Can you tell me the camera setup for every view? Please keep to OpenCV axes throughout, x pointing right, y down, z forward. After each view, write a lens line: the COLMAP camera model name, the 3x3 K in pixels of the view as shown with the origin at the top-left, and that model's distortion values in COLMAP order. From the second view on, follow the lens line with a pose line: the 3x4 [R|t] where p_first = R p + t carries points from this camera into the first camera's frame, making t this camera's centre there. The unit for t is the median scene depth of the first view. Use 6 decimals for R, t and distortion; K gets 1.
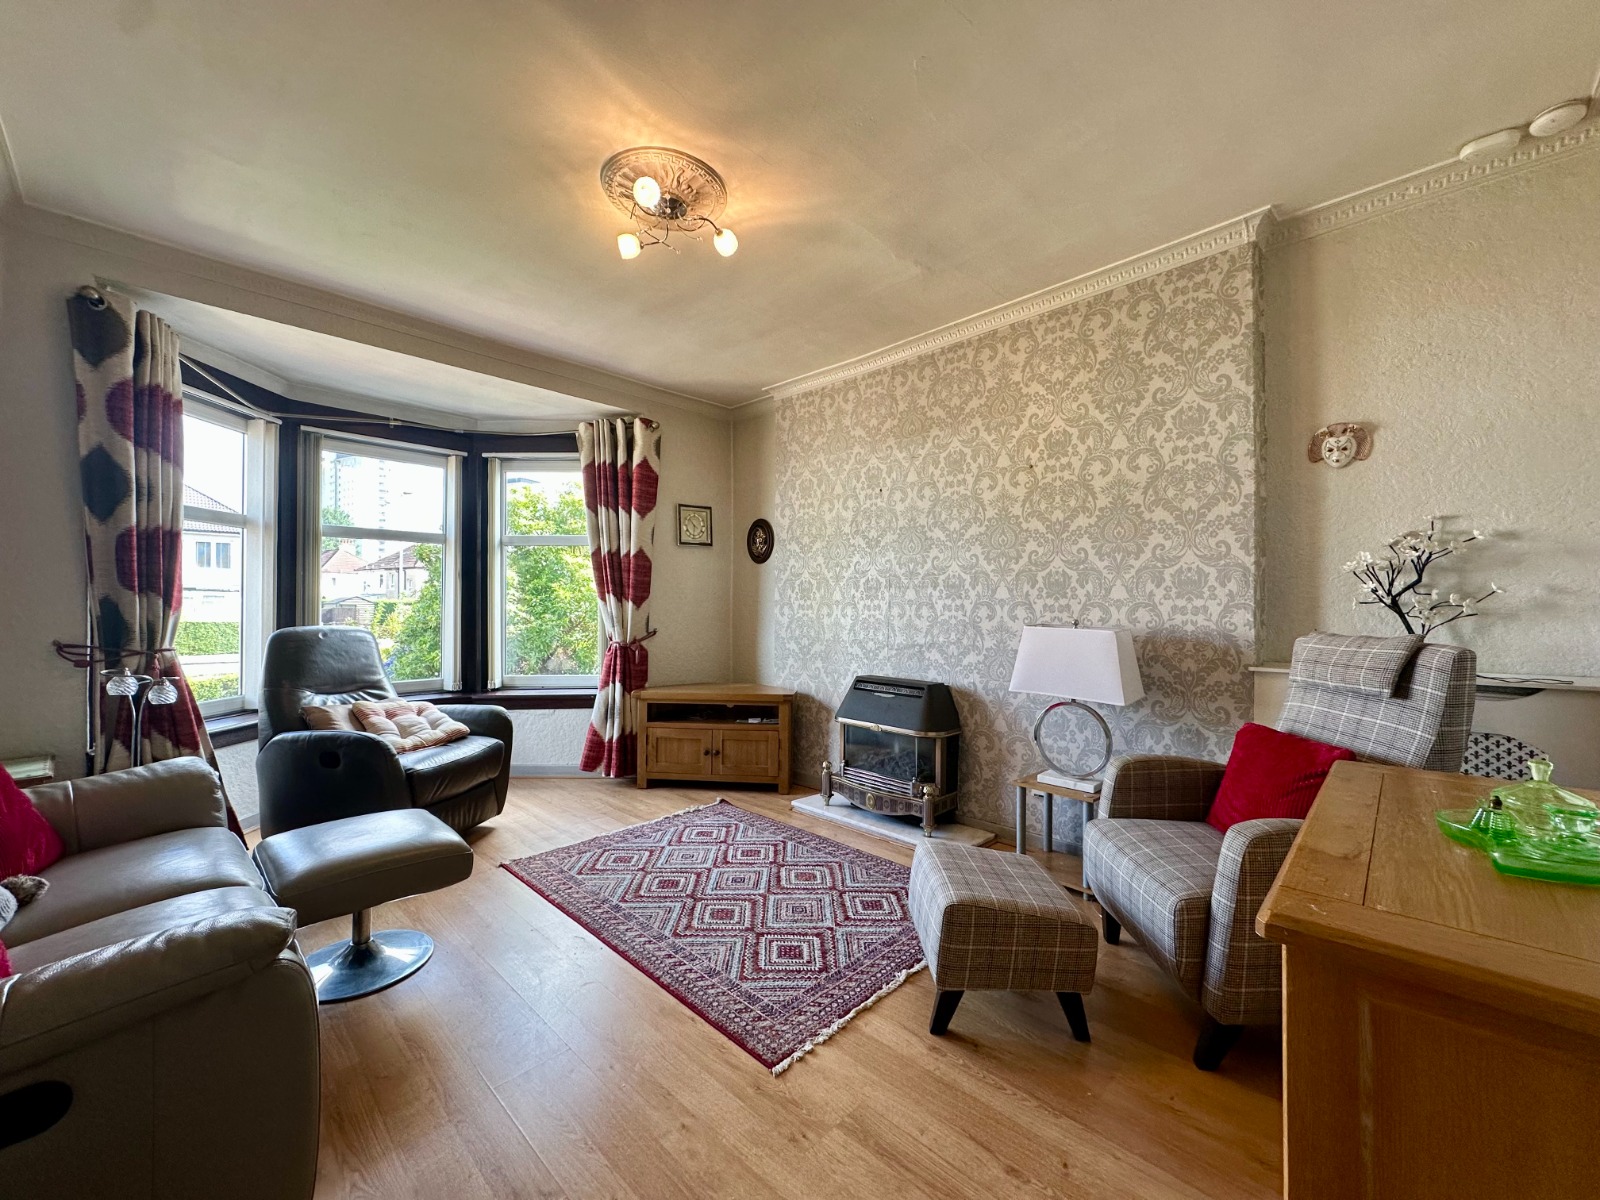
lens RADIAL K [[637.3, 0, 797.4], [0, 637.3, 600.8], [0, 0, 1]] dist [-0.005480, 0.001539]
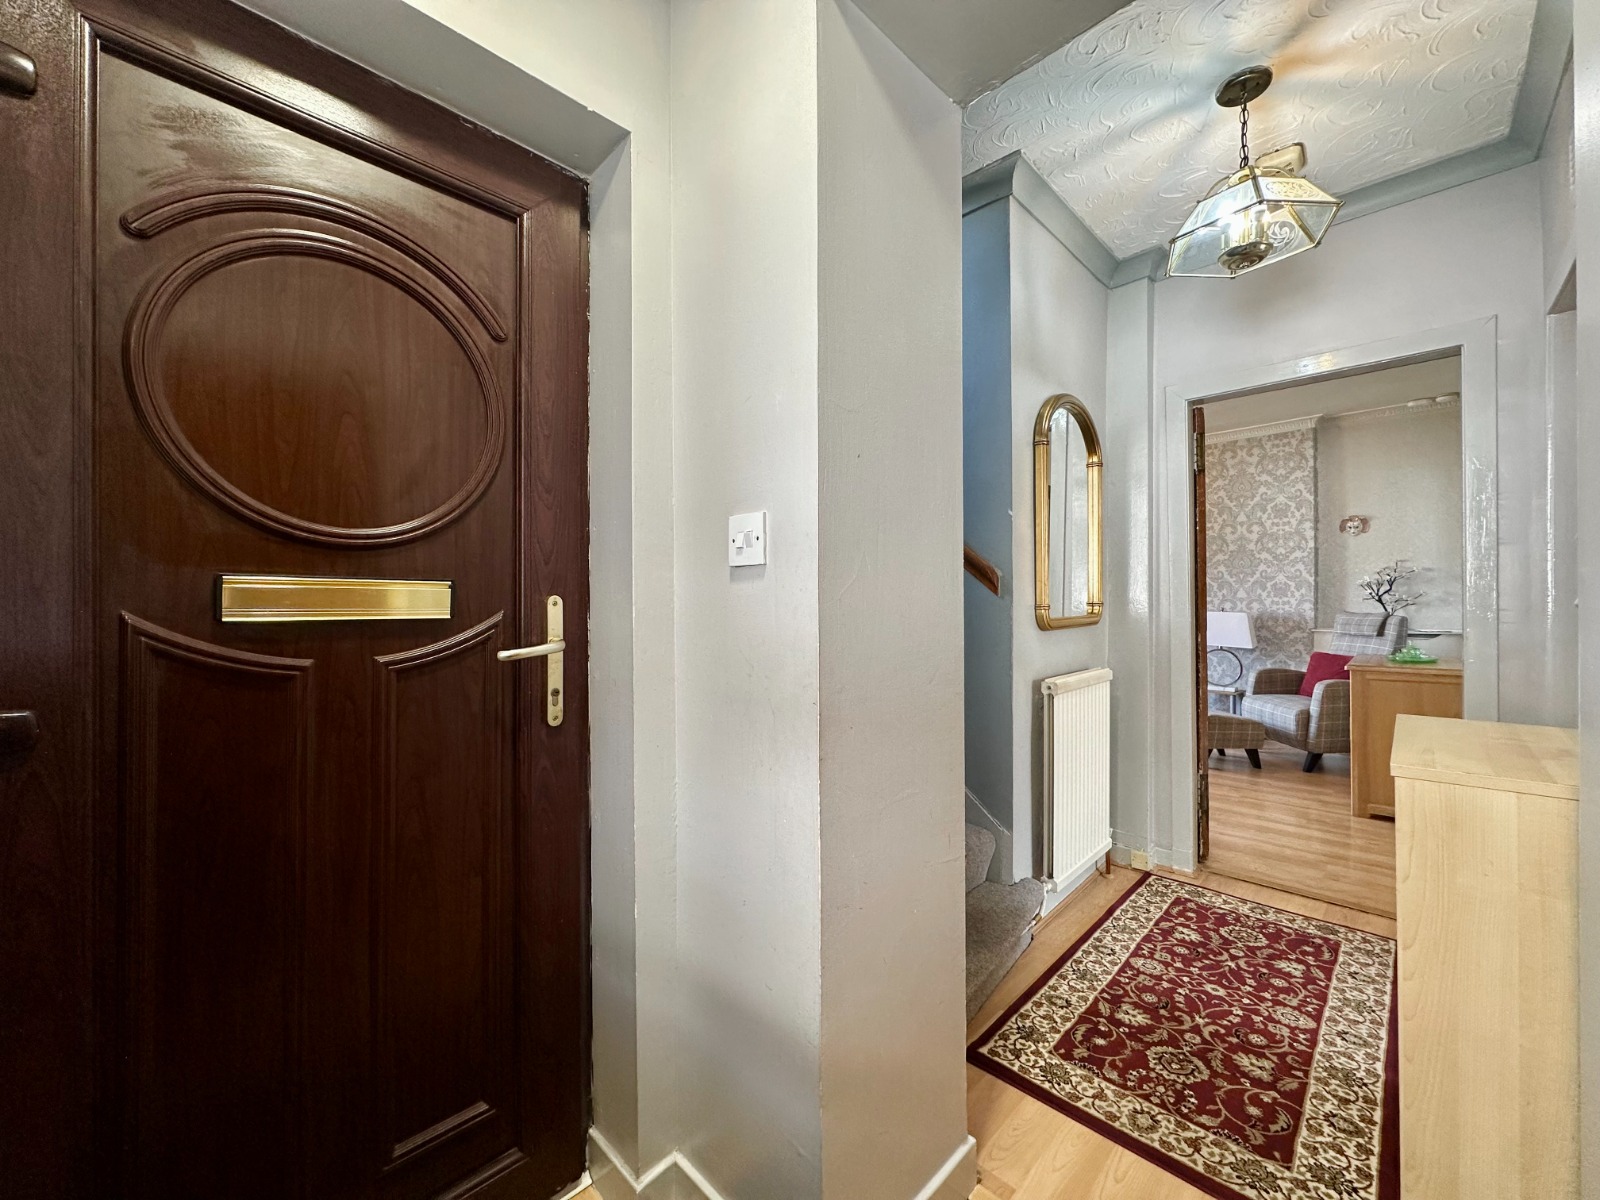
lens RADIAL K [[637.3, 0, 799.7], [0, 637.3, 601.2], [0, 0, 1]] dist [-0.005480, 0.001539]
pose [[0.999983, -0.003887, 0.004380, -0.842373], [0.003865, 0.999980, 0.005033, -0.006125], [-0.004400, -0.005016, 0.999978, -0.930612]]
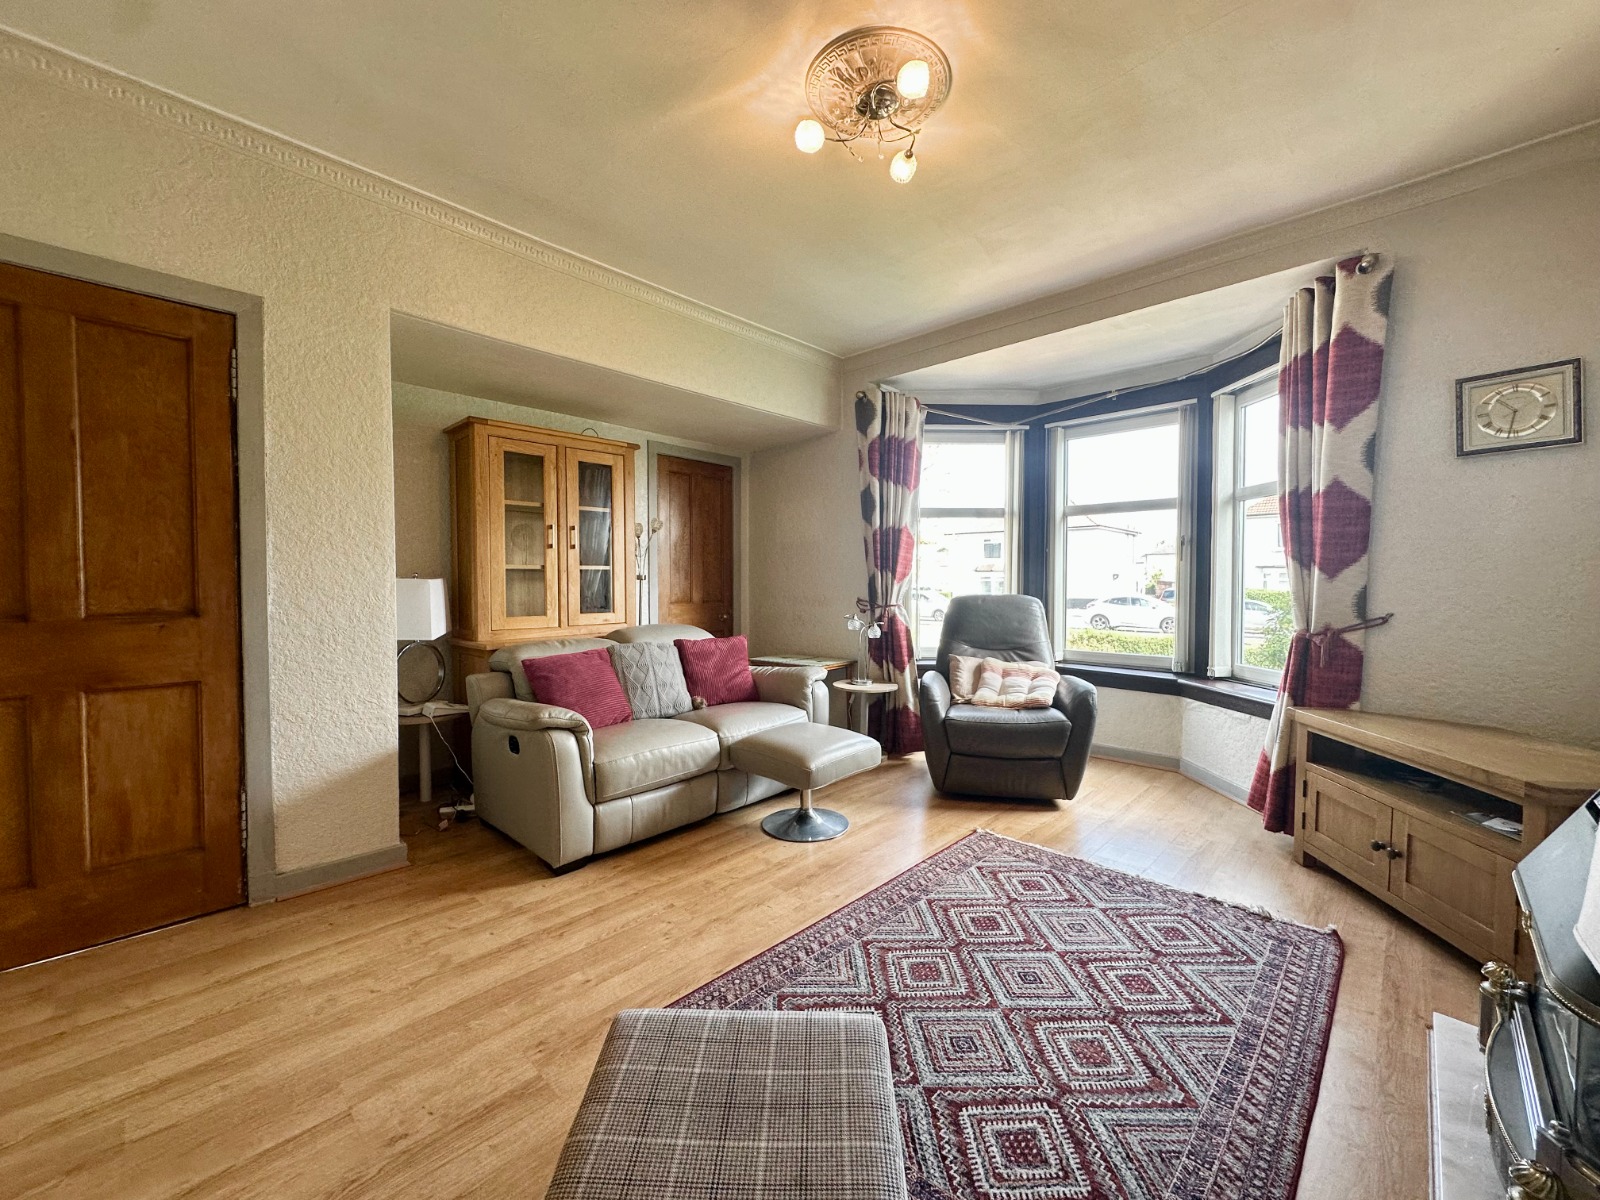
lens RADIAL K [[637.3, 0, 798.2], [0, 637.3, 596.5], [0, 0, 1]] dist [-0.005480, 0.001539]
pose [[0.001848, 0.021960, -0.999757, 0.722155], [0.007310, 0.999732, 0.021973, 0.024247], [0.999972, -0.007349, 0.001687, 0.958741]]
